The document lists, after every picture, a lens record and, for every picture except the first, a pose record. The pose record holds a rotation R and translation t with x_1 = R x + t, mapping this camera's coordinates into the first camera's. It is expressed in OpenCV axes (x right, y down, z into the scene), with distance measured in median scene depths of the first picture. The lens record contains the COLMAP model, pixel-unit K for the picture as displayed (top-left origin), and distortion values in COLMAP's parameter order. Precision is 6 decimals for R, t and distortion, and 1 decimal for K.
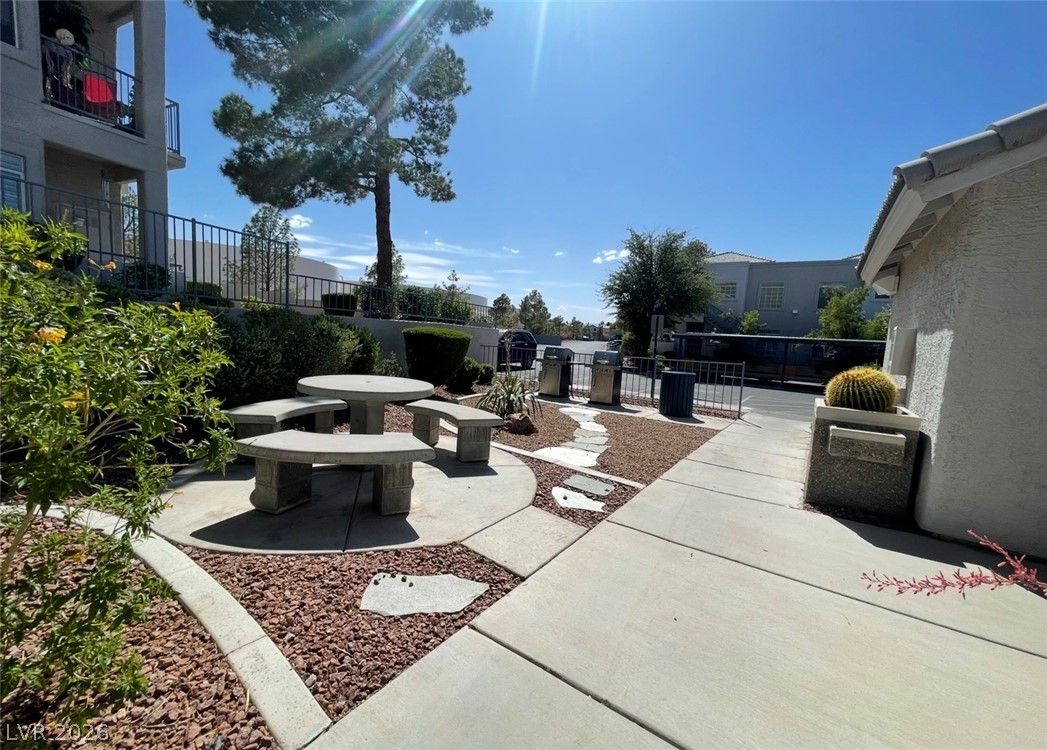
lens RADIAL K [[415.9, 0, 523.5], [0, 415.9, 375.0], [0, 0, 1]] dist [-0.011608, 0.000266]
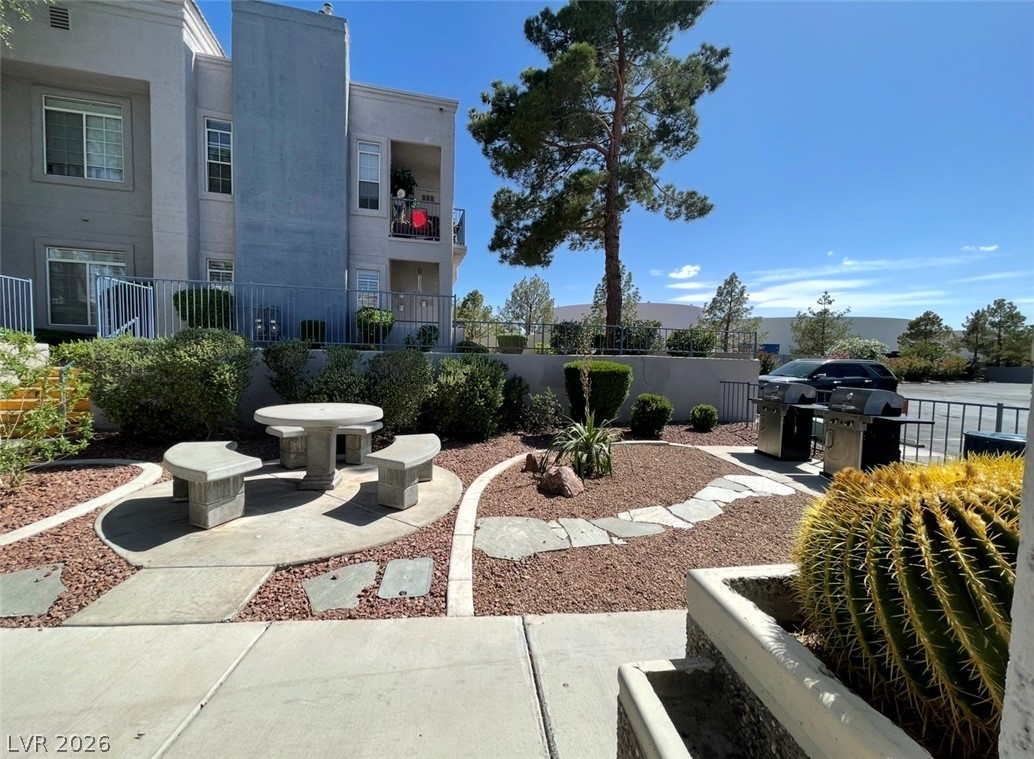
lens RADIAL K [[407.9, 0, 517.0], [0, 407.9, 379.5], [0, 0, 1]] dist [0.000177, 0.000292]
pose [[0.641199, -0.008151, -0.767331, 0.275061], [-0.056082, 0.996772, -0.057451, -0.010704], [0.765322, 0.079871, 0.638672, 0.237793]]
